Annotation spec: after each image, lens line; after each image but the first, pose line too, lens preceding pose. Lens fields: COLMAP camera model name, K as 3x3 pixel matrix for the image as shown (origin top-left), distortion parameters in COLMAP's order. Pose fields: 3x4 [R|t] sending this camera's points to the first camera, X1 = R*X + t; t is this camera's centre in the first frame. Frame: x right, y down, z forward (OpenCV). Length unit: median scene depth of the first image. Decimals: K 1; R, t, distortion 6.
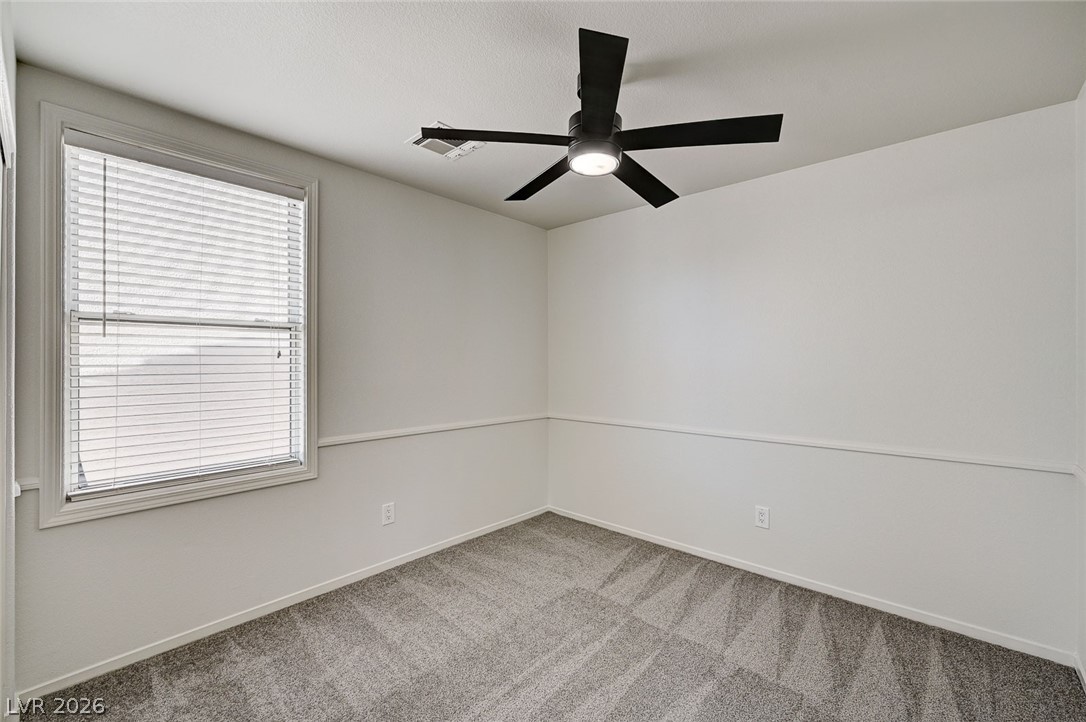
lens RADIAL K [[452.5, 0, 549.7], [0, 452.5, 358.2], [0, 0, 1]] dist [-0.000635, 0.000004]
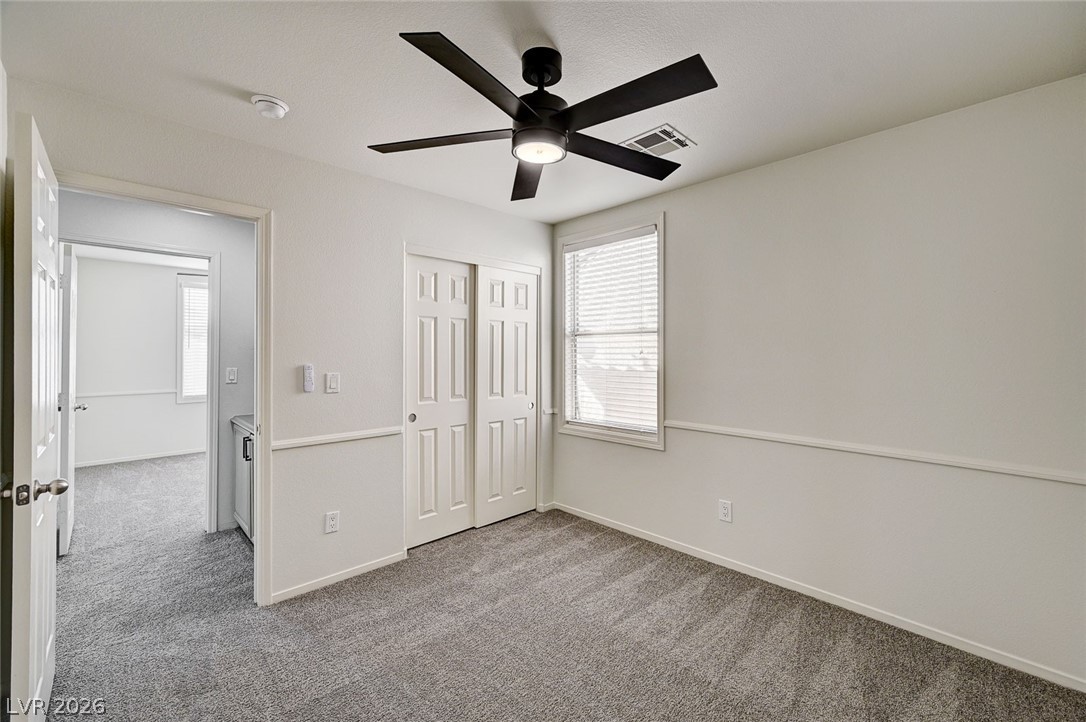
lens RADIAL K [[431.2, 0, 549.5], [0, 431.2, 353.4], [0, 0, 1]] dist [-0.002691, -0.000369]
pose [[-0.053120, -0.009558, -0.998542, 0.719813], [0.000375, 0.999954, -0.009591, 0.007742], [0.998588, -0.000883, -0.053114, 0.781209]]
